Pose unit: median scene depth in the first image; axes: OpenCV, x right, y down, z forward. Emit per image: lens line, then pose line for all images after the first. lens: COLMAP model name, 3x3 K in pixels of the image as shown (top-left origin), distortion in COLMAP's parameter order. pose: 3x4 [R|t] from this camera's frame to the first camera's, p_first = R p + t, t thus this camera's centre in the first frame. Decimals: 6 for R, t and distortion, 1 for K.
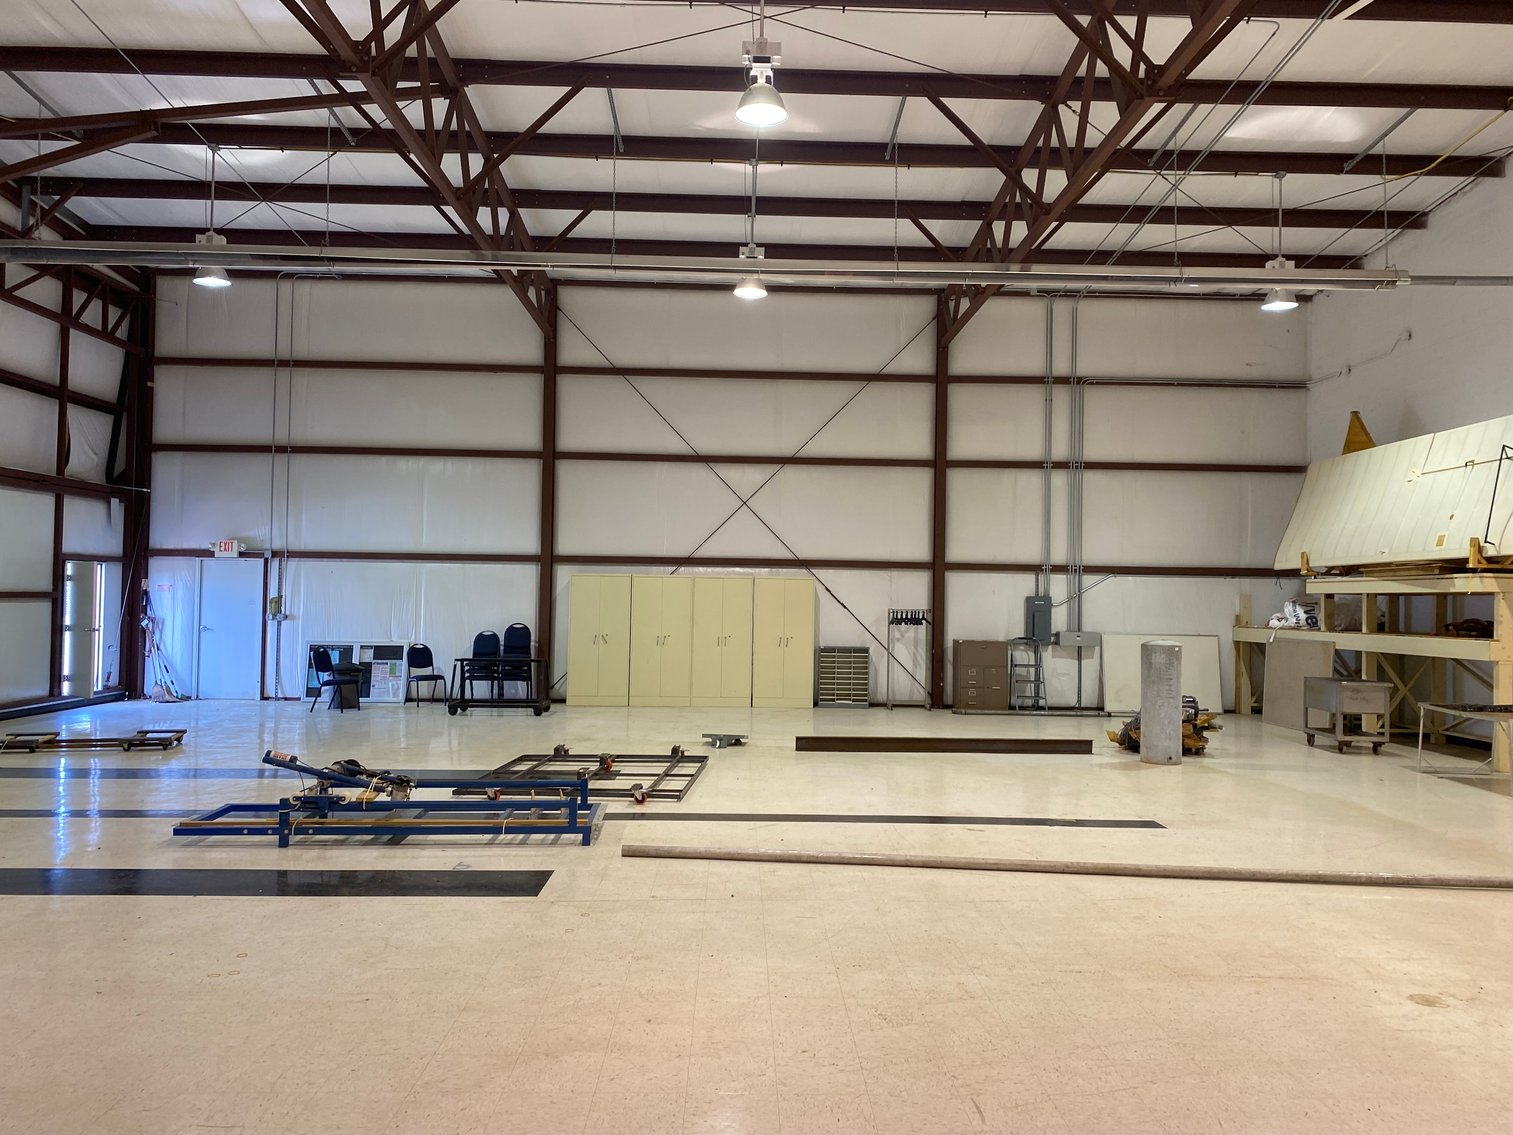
lens RADIAL K [[1131.9, 0, 770.1], [0, 1131.9, 564.5], [0, 0, 1]] dist [0.007832, -0.000905]
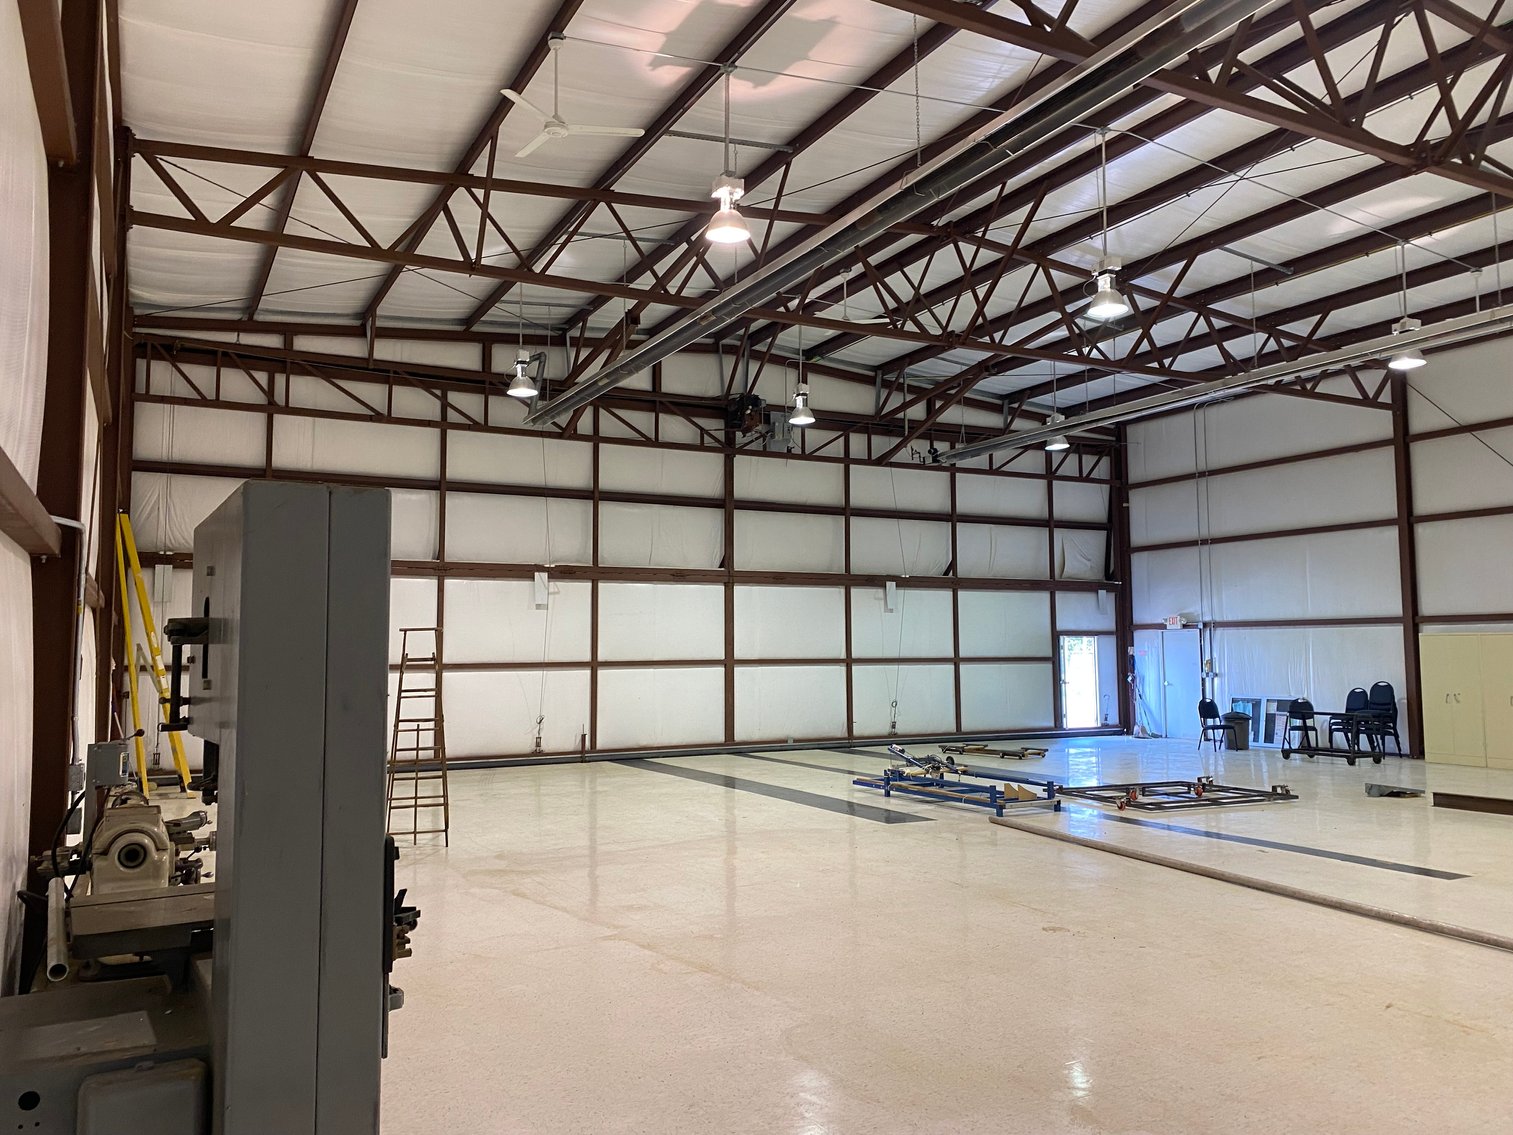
lens RADIAL K [[1117.8, 0, 761.9], [0, 1117.8, 496.1], [0, 0, 1]] dist [-0.054099, -0.001127]
pose [[0.430293, -0.135720, -0.892428, 0.468445], [0.025977, 0.990085, -0.138046, 0.006130], [0.902315, 0.036217, 0.429553, 0.017664]]
